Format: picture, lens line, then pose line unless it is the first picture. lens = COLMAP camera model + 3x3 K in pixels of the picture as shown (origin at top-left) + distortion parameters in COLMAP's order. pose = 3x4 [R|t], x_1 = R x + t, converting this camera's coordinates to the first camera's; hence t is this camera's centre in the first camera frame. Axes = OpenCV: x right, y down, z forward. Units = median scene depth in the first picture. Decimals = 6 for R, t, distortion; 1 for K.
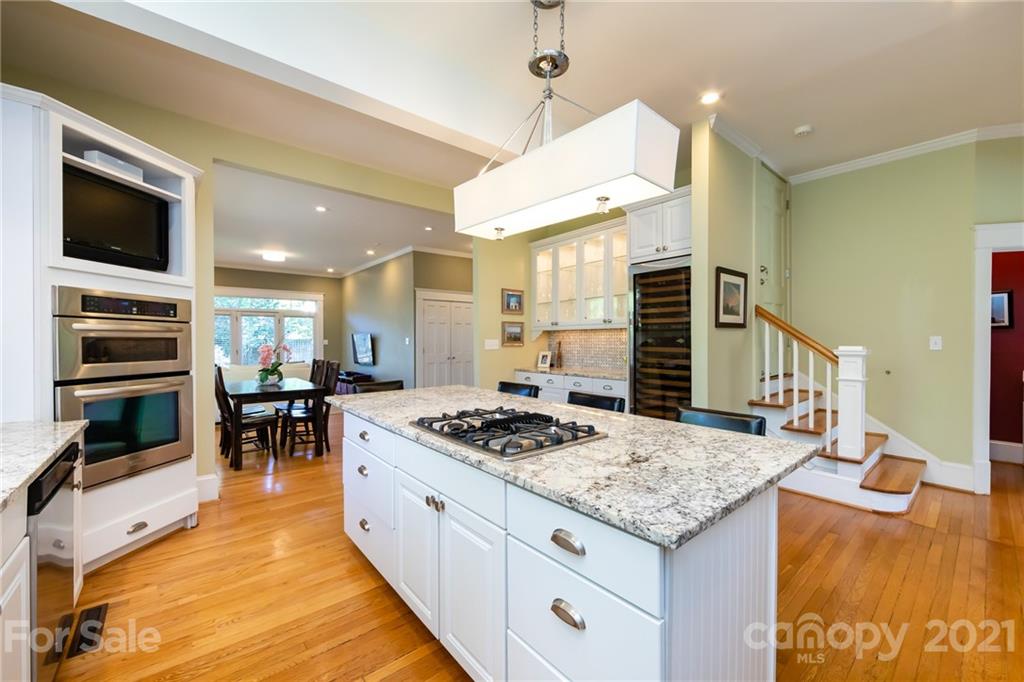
lens RADIAL K [[403.3, 0, 513.3], [0, 403.3, 348.5], [0, 0, 1]] dist [-0.003824, -0.000476]
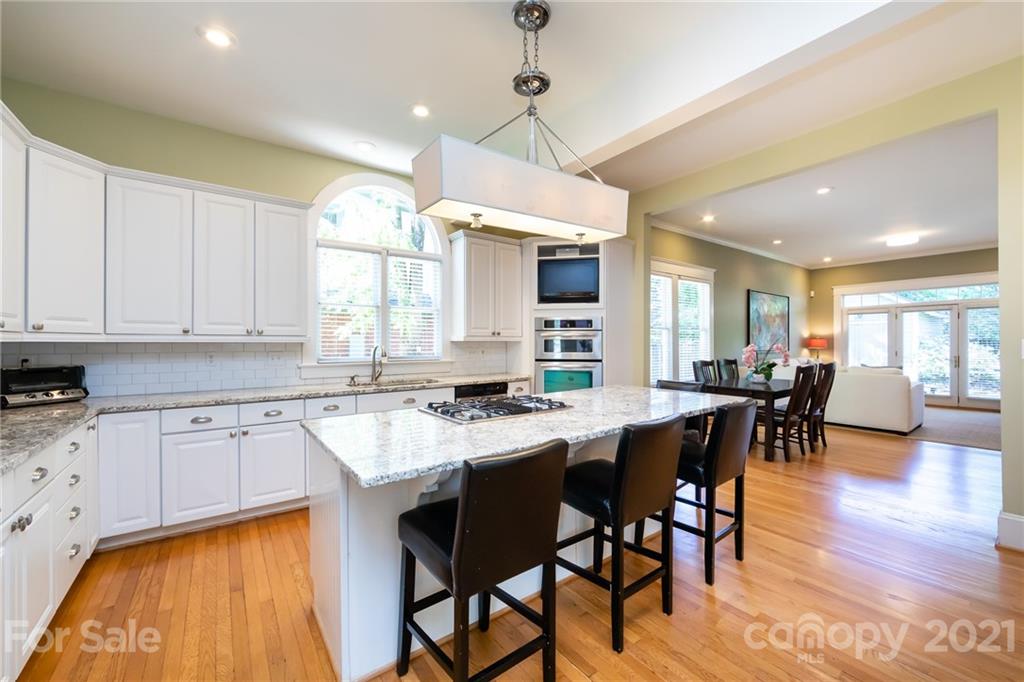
lens RADIAL K [[403.3, 0, 512.0], [0, 403.3, 344.3], [0, 0, 1]] dist [-0.003824, -0.000476]
pose [[-0.065930, 0.007885, -0.997793, 0.649307], [-0.017538, 0.999805, 0.009059, -0.012103], [0.997670, 0.018096, -0.065779, 0.566351]]
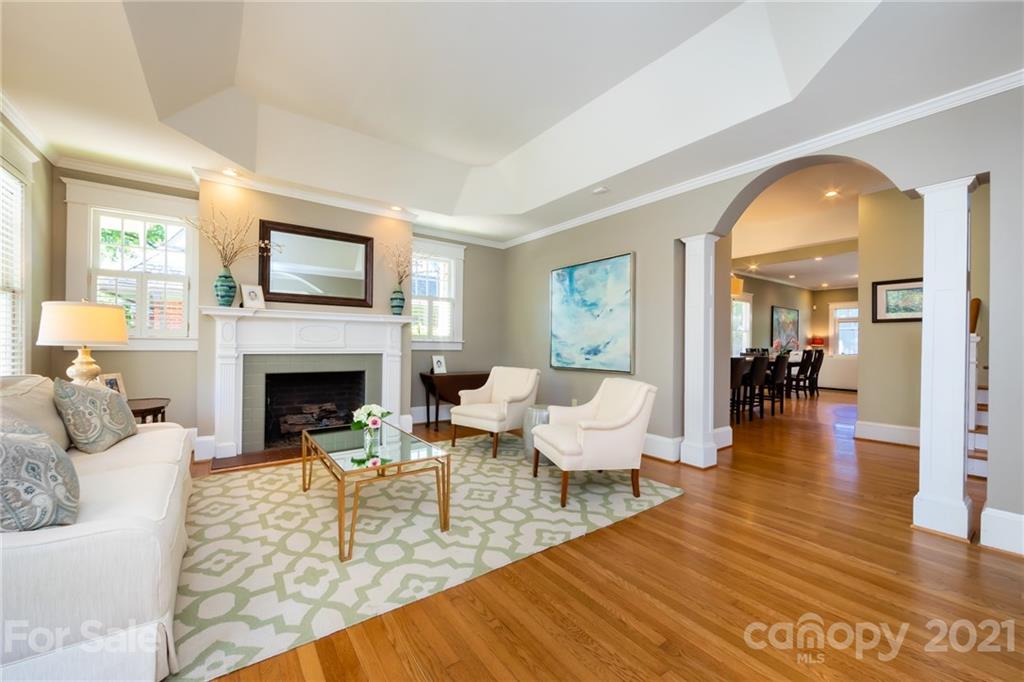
lens RADIAL K [[403.3, 0, 513.4], [0, 403.3, 343.7], [0, 0, 1]] dist [-0.003824, -0.000476]
pose [[-0.073936, 0.004483, -0.997253, 1.876988], [-0.032228, 0.999457, 0.006882, 0.051796], [0.996742, 0.032649, -0.073751, -0.186532]]
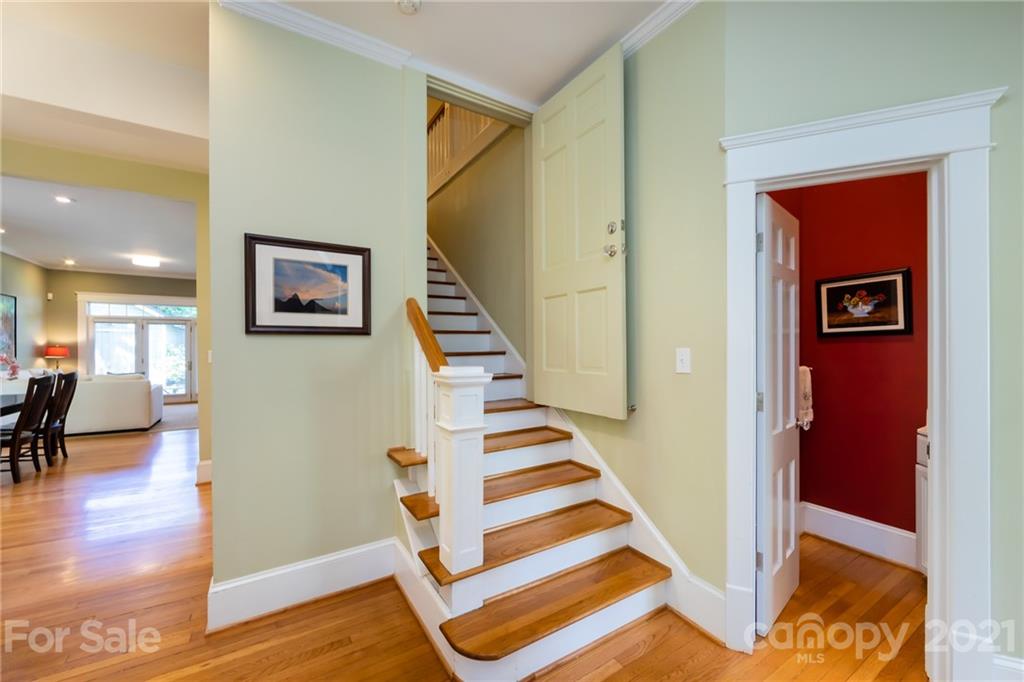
lens RADIAL K [[403.3, 0, 515.3], [0, 403.3, 348.1], [0, 0, 1]] dist [-0.003824, -0.000476]
pose [[0.990705, 0.002508, -0.136008, 0.892205], [-0.005369, 0.999772, -0.020675, -0.018101], [0.135925, 0.021213, 0.990492, 0.410306]]
